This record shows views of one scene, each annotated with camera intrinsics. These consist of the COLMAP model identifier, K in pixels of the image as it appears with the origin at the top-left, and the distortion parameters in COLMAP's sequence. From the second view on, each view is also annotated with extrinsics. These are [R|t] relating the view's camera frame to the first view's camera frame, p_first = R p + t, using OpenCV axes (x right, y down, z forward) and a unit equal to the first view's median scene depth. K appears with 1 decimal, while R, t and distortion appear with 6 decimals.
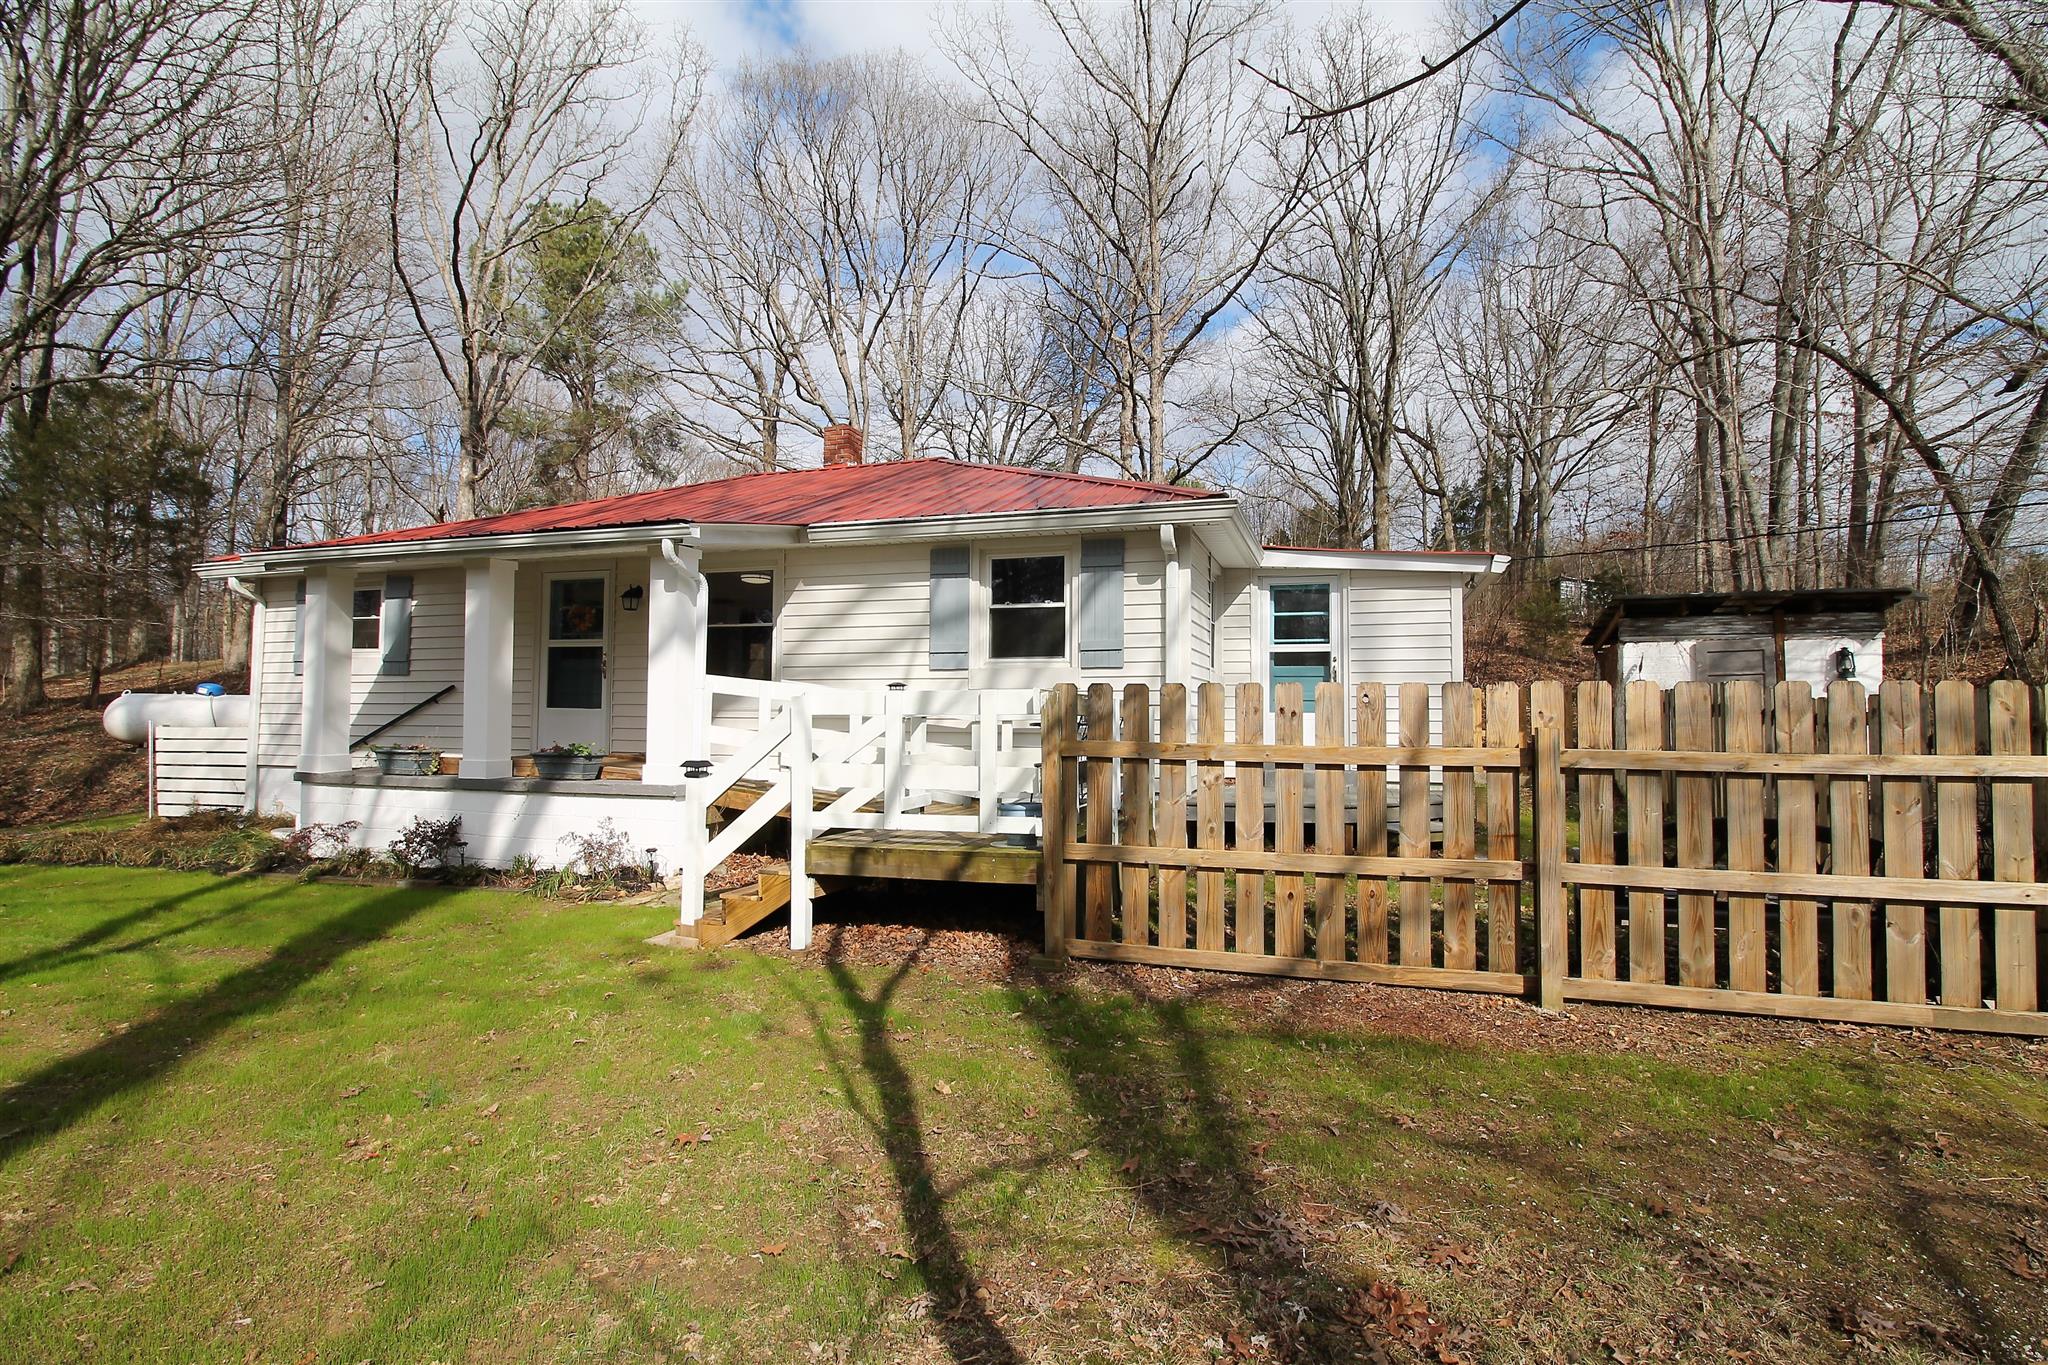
lens RADIAL K [[966.3, 0, 1031.2], [0, 966.3, 680.9], [0, 0, 1]] dist [0.003006, -0.015085]
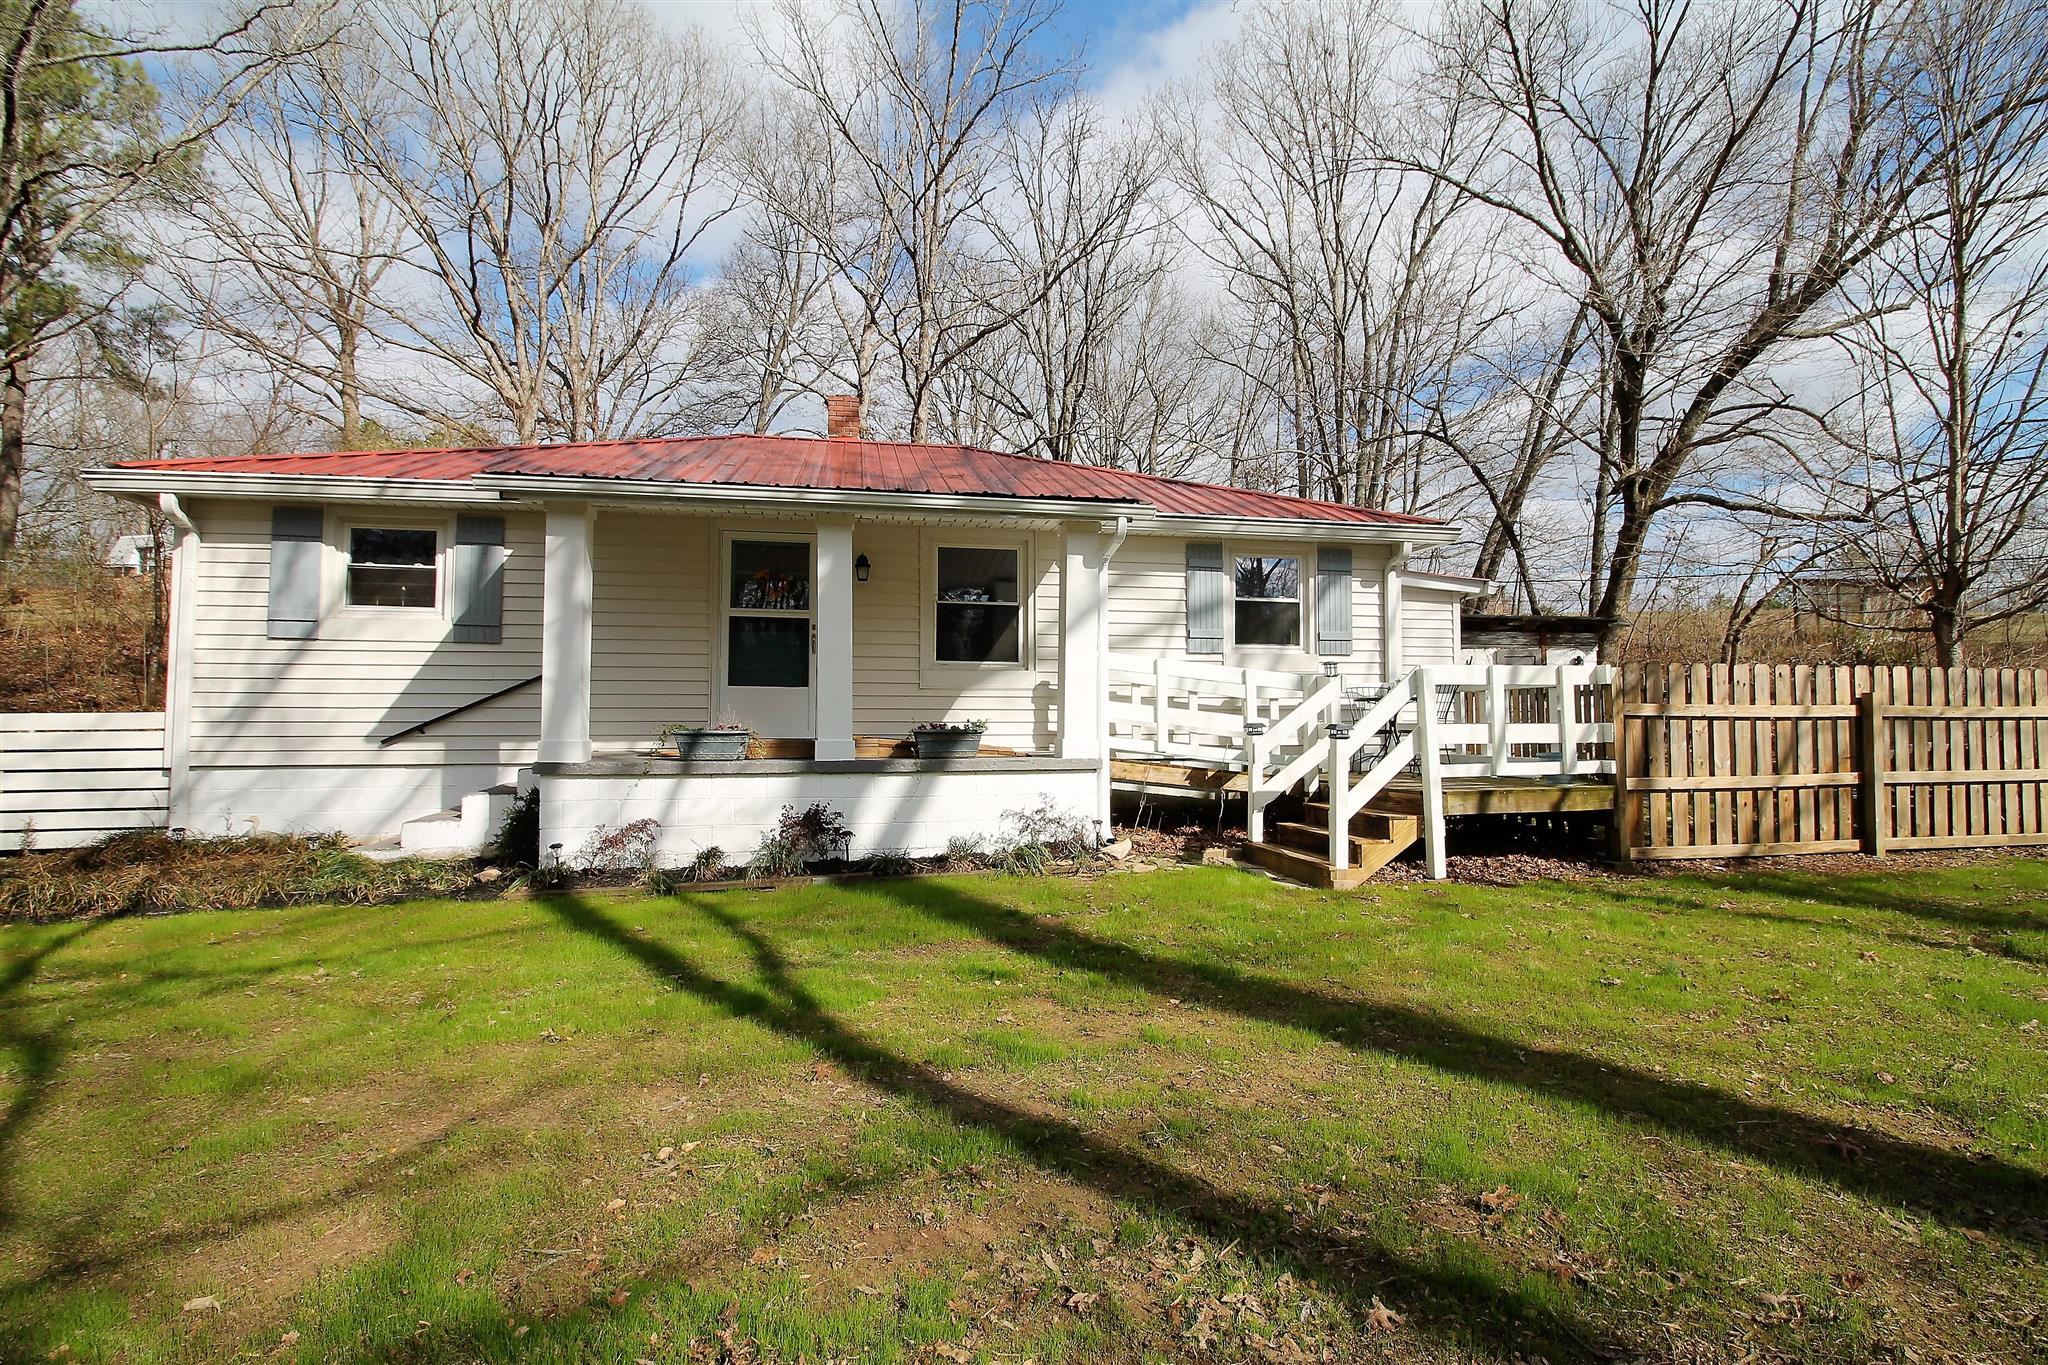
lens RADIAL K [[966.3, 0, 1031.2], [0, 966.3, 680.9], [0, 0, 1]] dist [0.003006, -0.015085]
pose [[0.871453, 0.013340, 0.490298, -0.820038], [-0.013141, 0.999906, -0.003848, 0.027451], [-0.490303, -0.003089, 0.871547, 0.129590]]
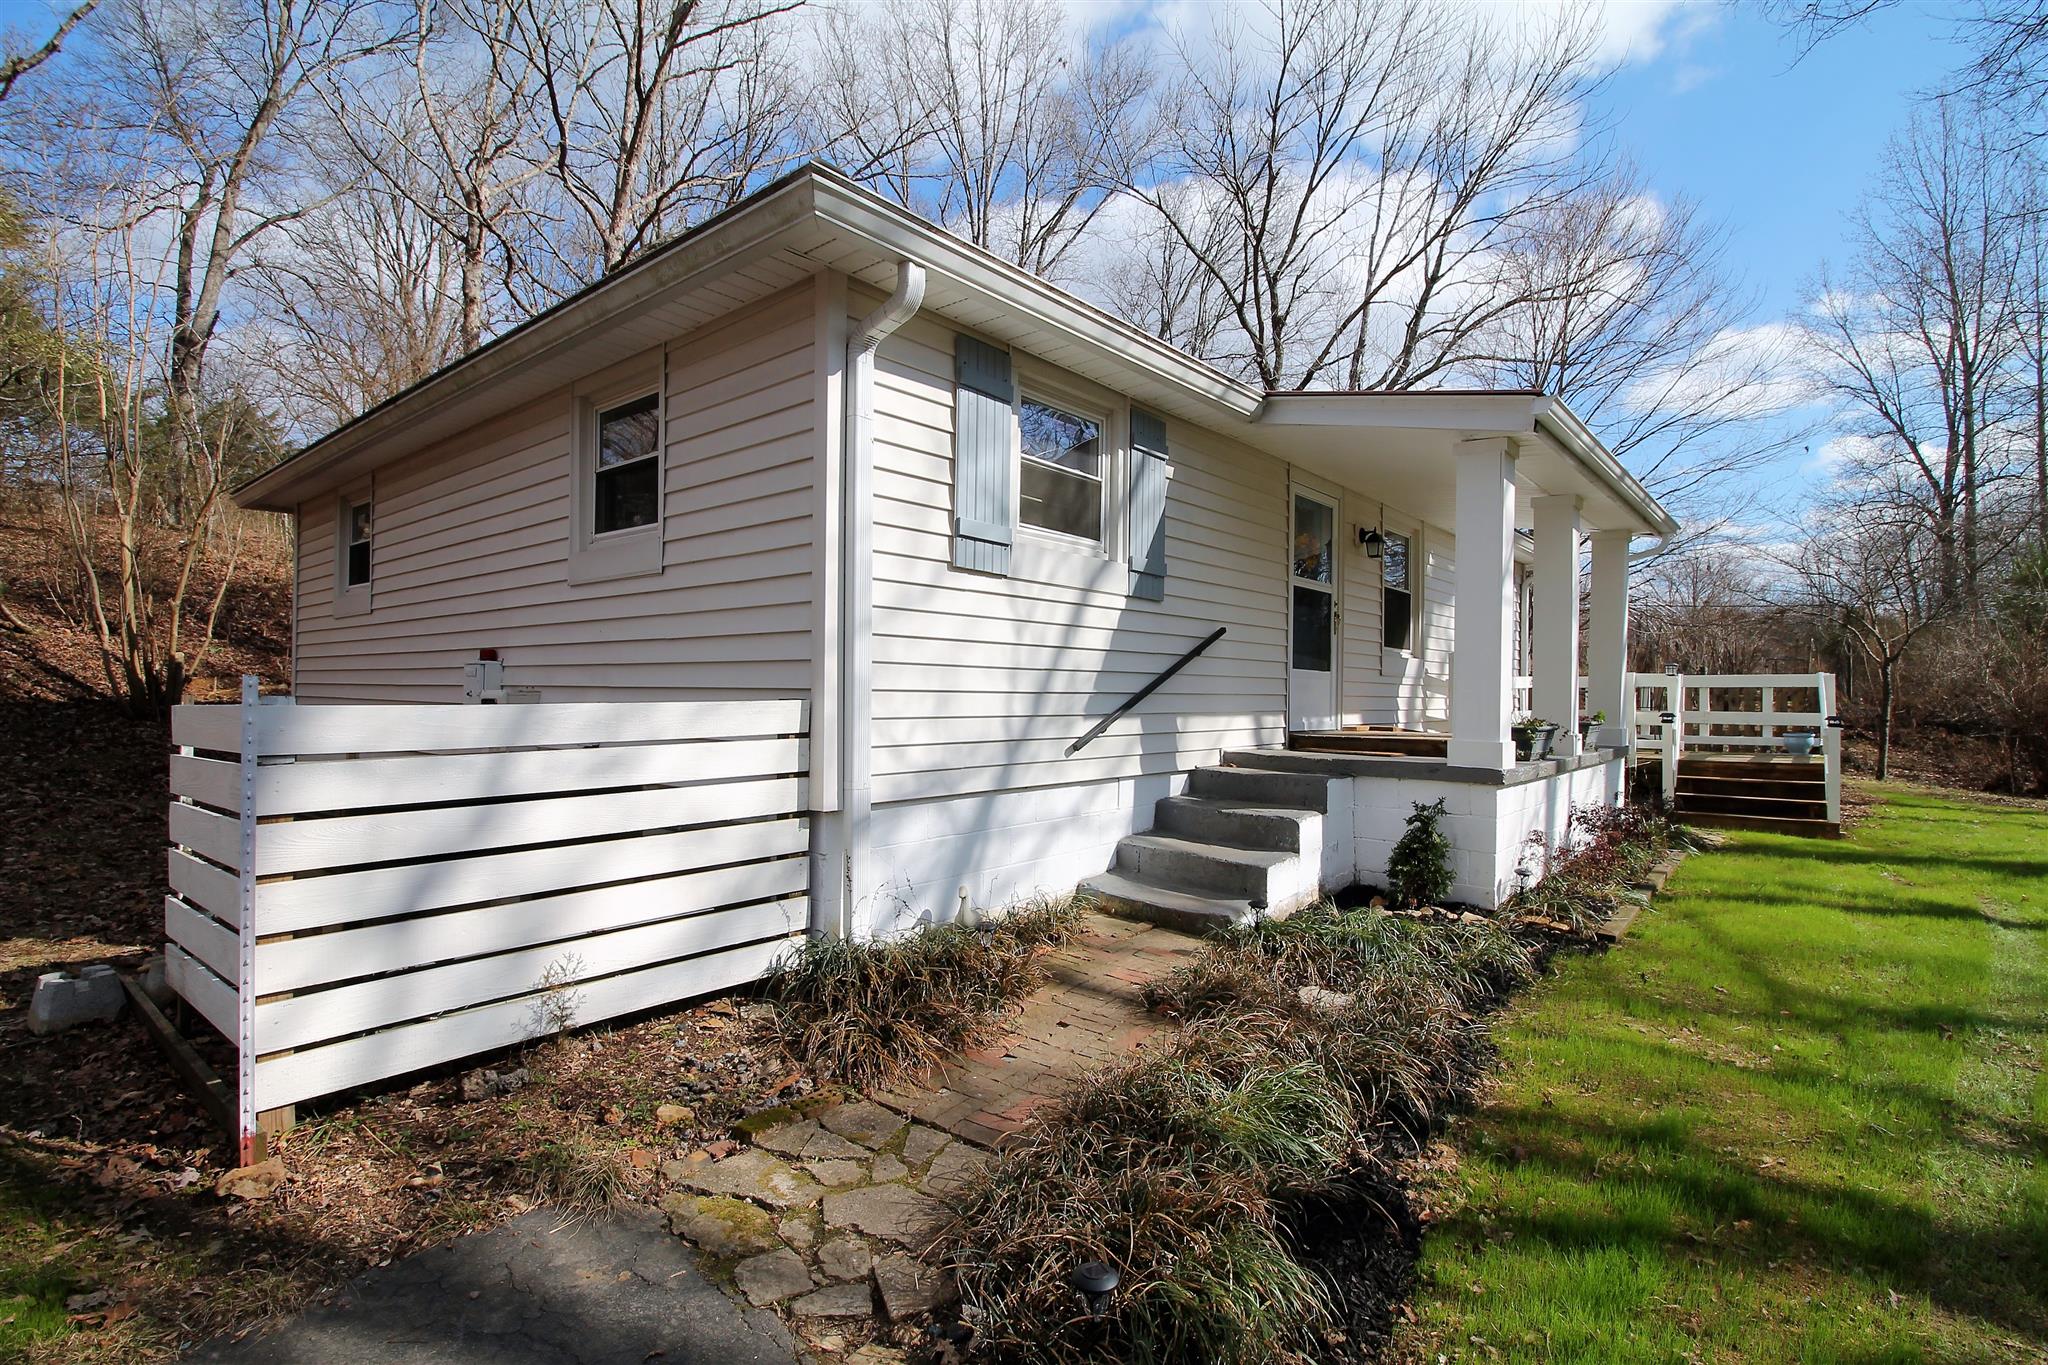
lens RADIAL K [[966.3, 0, 1031.2], [0, 966.3, 680.9], [0, 0, 1]] dist [0.003006, -0.015085]
pose [[0.377858, 0.011092, 0.925797, -1.477000], [-0.039529, 0.999210, 0.004161, 0.048910], [-0.925019, -0.038168, 0.377998, 1.078309]]
